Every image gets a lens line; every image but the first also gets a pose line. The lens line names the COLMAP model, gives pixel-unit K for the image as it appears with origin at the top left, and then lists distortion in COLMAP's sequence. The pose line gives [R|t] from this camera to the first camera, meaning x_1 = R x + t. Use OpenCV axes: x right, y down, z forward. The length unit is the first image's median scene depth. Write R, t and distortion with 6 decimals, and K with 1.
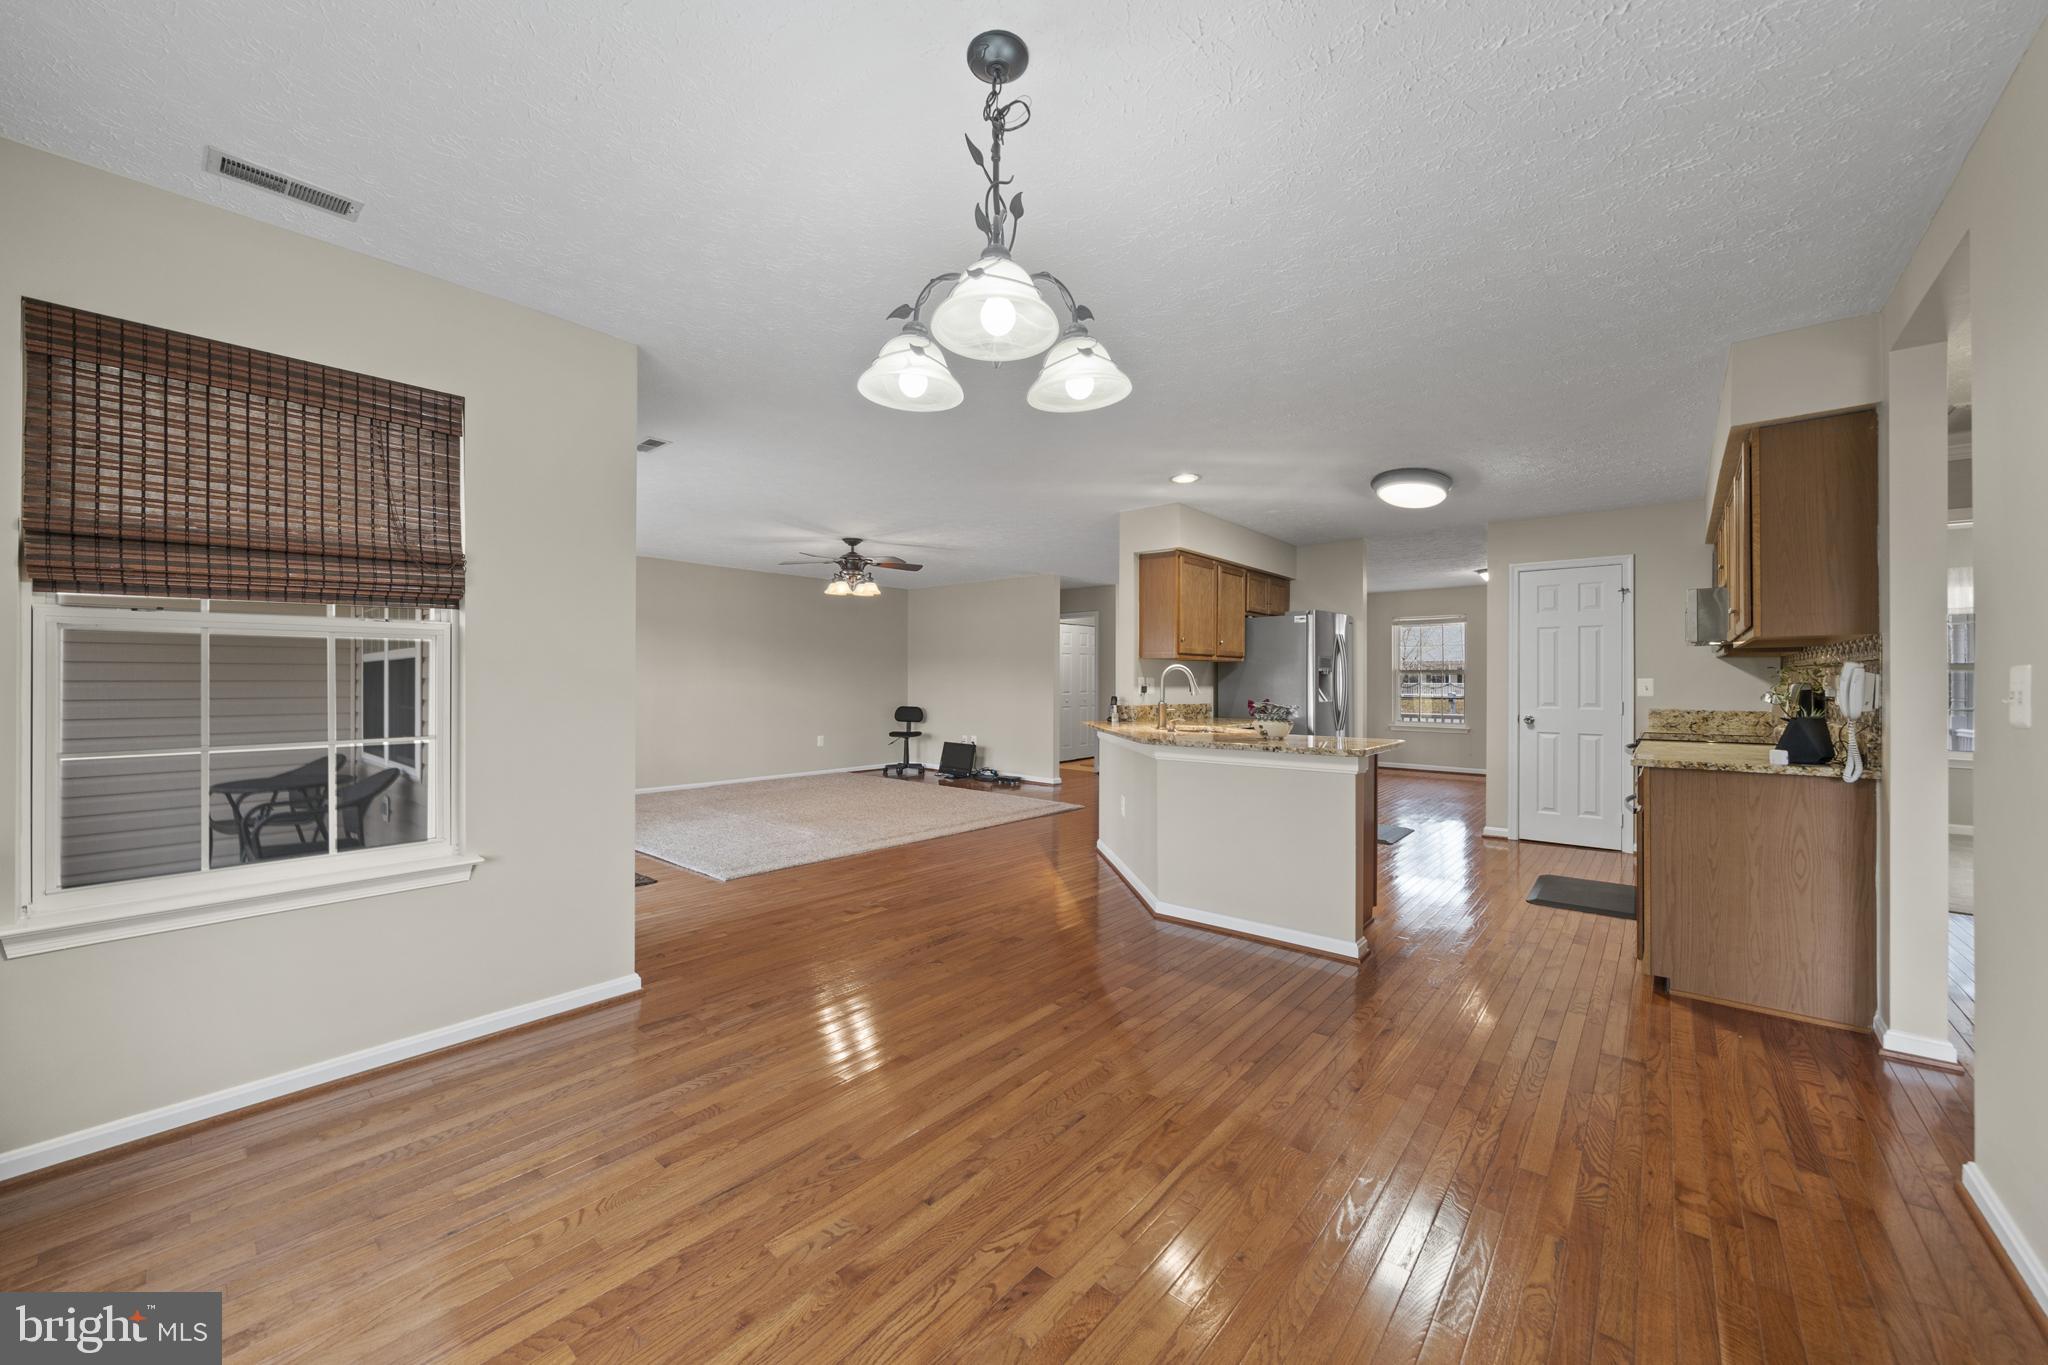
lens RADIAL K [[792.8, 0, 1004.9], [0, 792.8, 677.4], [0, 0, 1]] dist [0.001785, -0.000086]
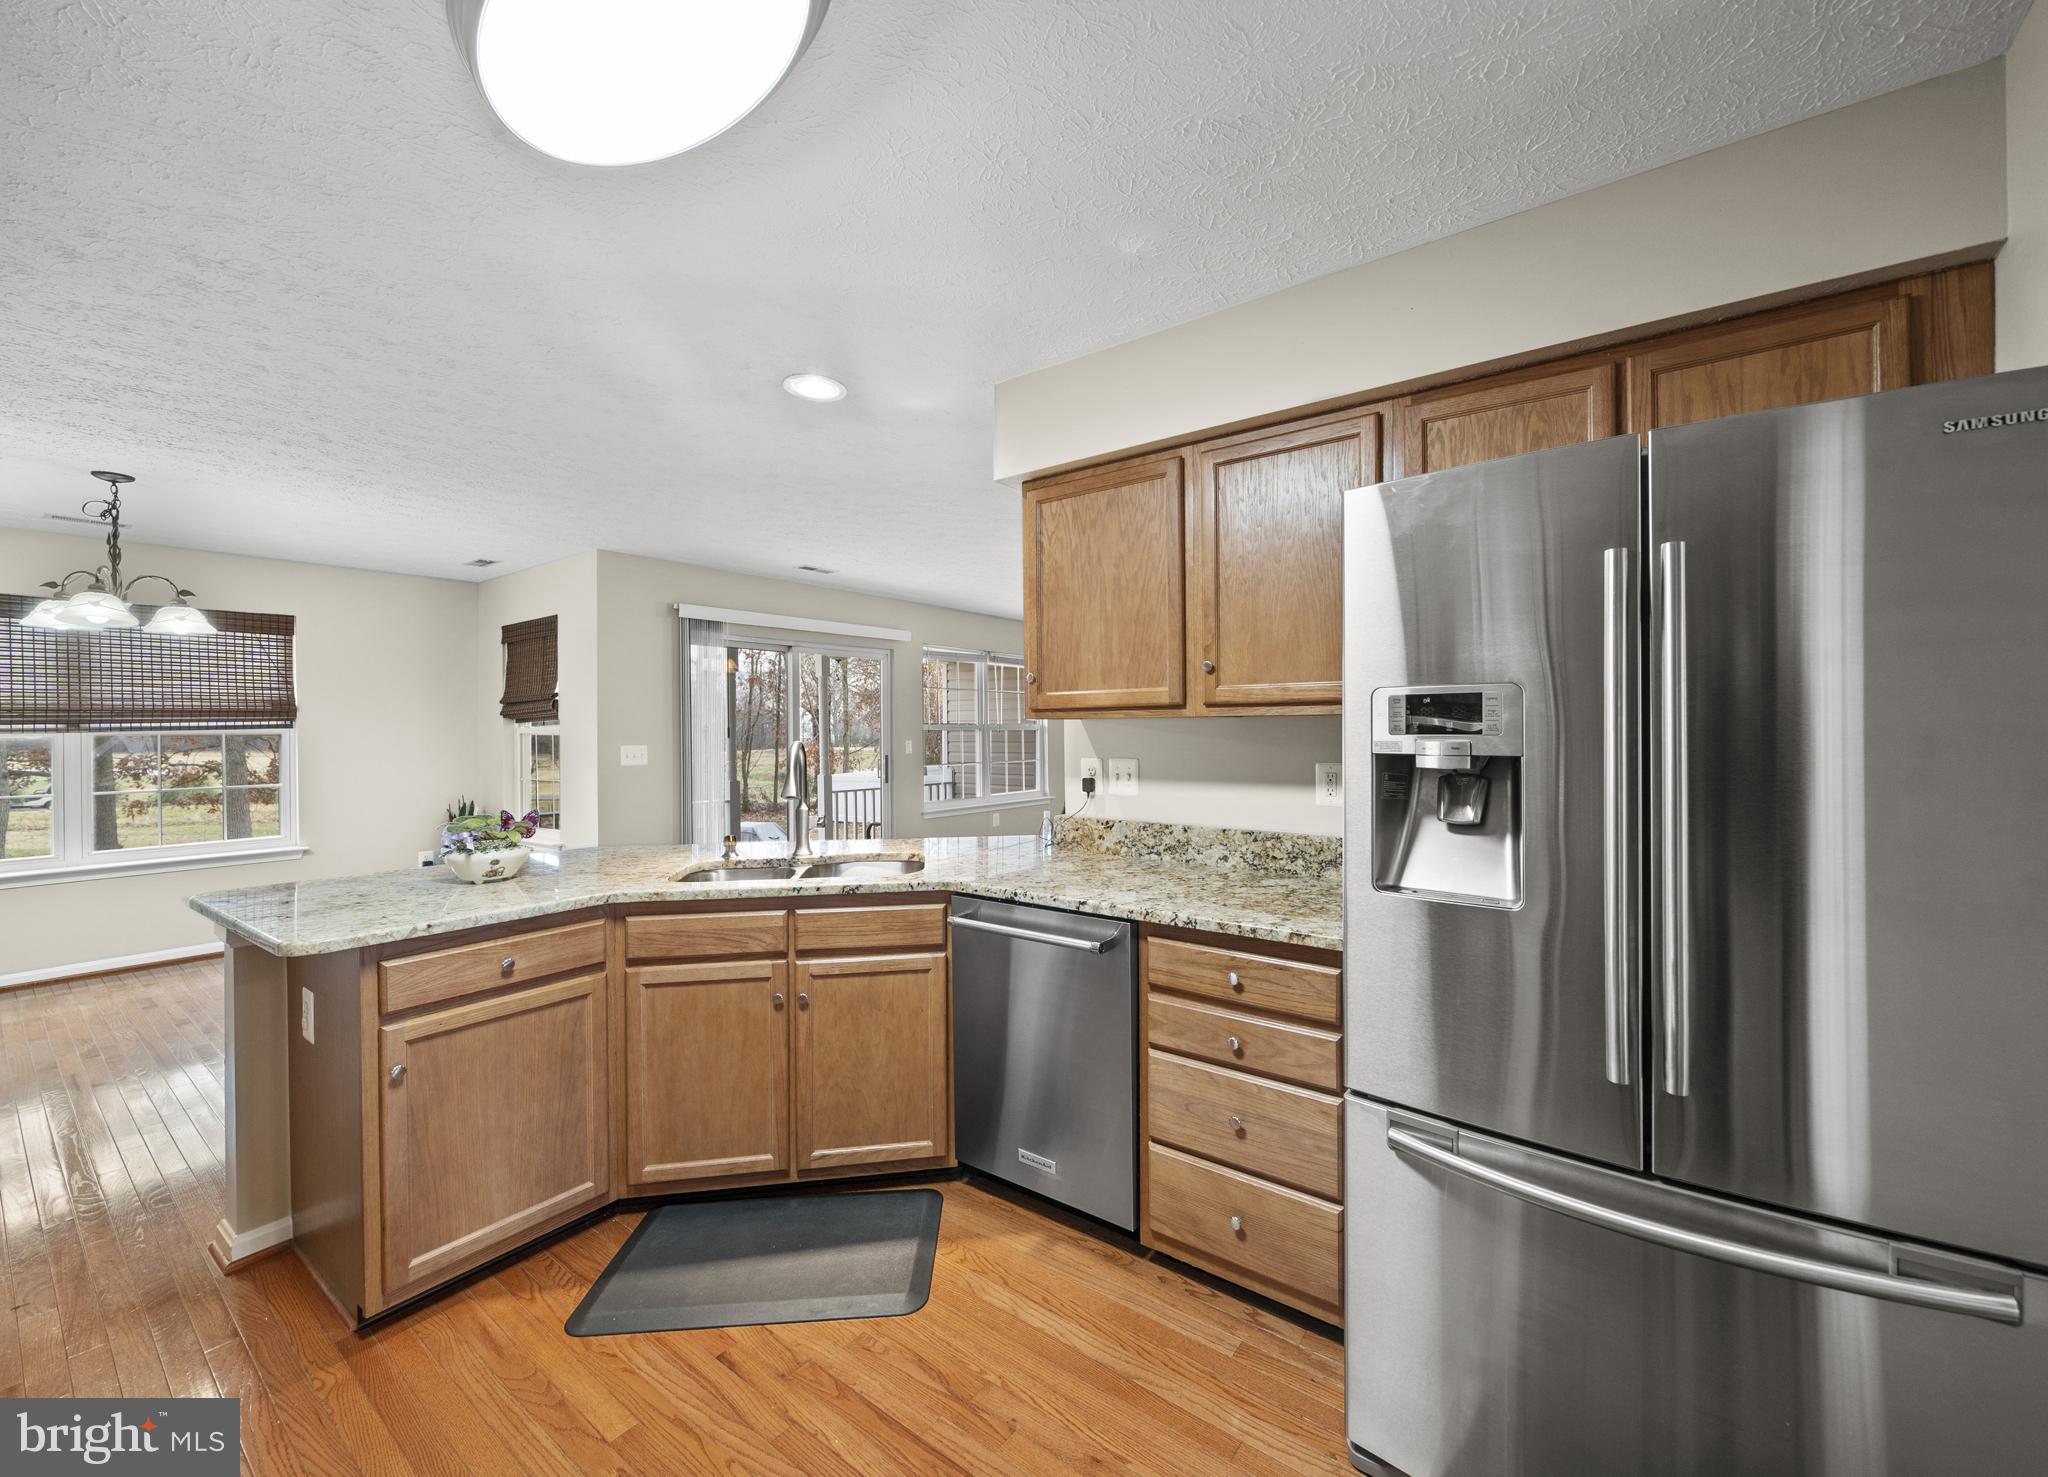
lens RADIAL K [[812.2, 0, 1059.3], [0, 812.2, 729.2], [0, 0, 1]] dist [-0.000409, -0.000548]
pose [[0.090050, -0.005398, -0.995923, 0.672604], [0.013952, 0.999894, -0.004158, -0.016762], [0.995840, -0.013520, 0.090116, 0.966145]]
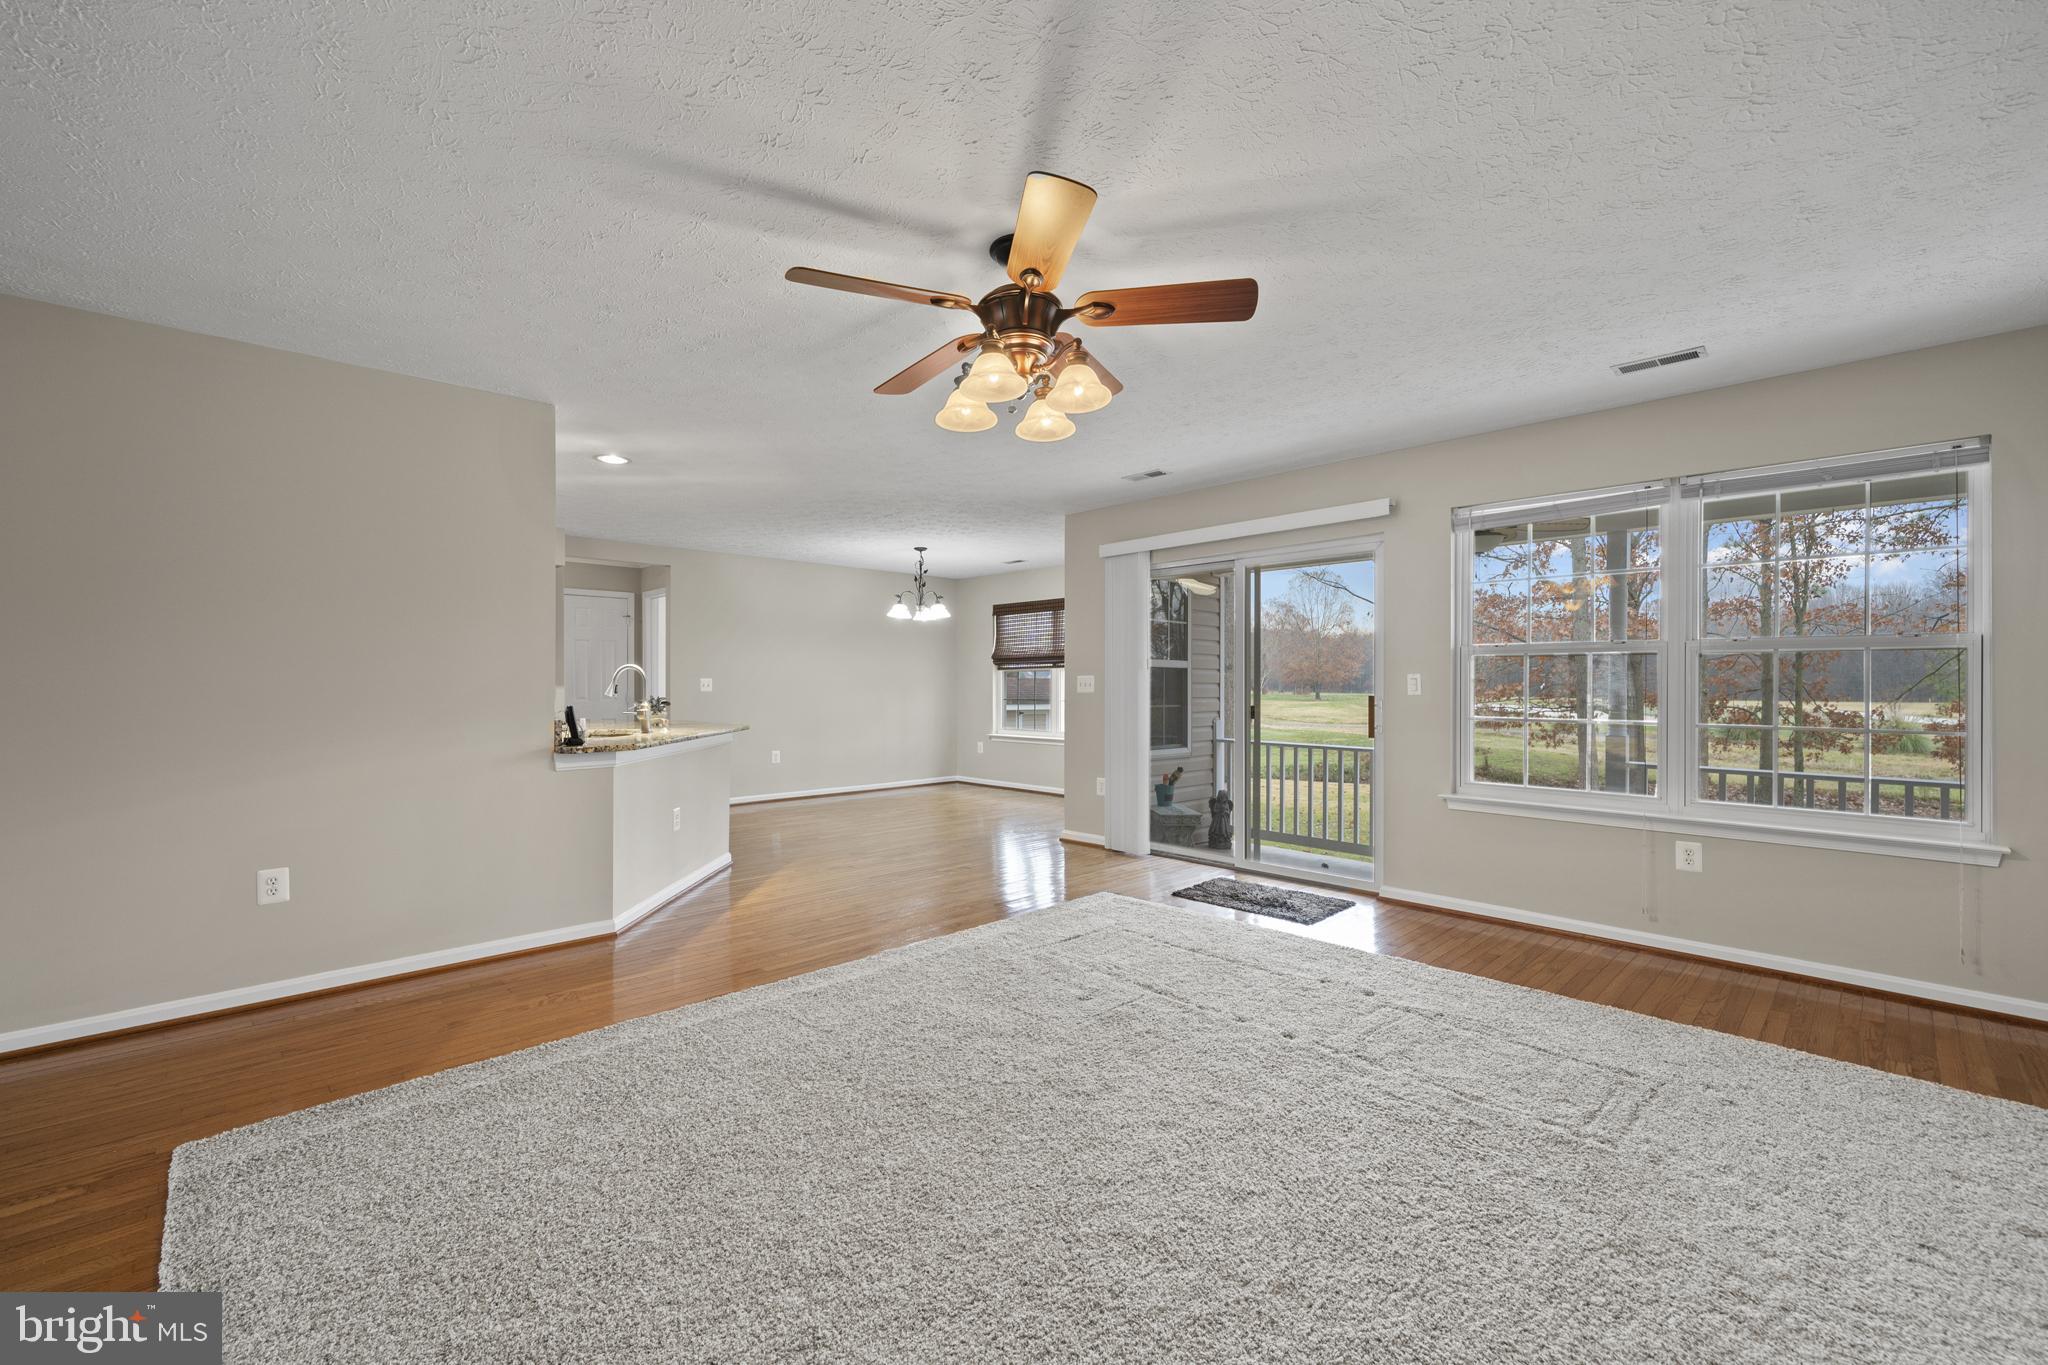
lens RADIAL K [[827.9, 0, 993.0], [0, 827.9, 683.7], [0, 0, 1]] dist [-0.003312, -0.000153]
pose [[-0.993941, -0.007123, 0.109679, -0.260205], [-0.007520, 0.999967, -0.003205, 0.005903], [-0.109653, -0.004010, -0.993962, 1.646158]]
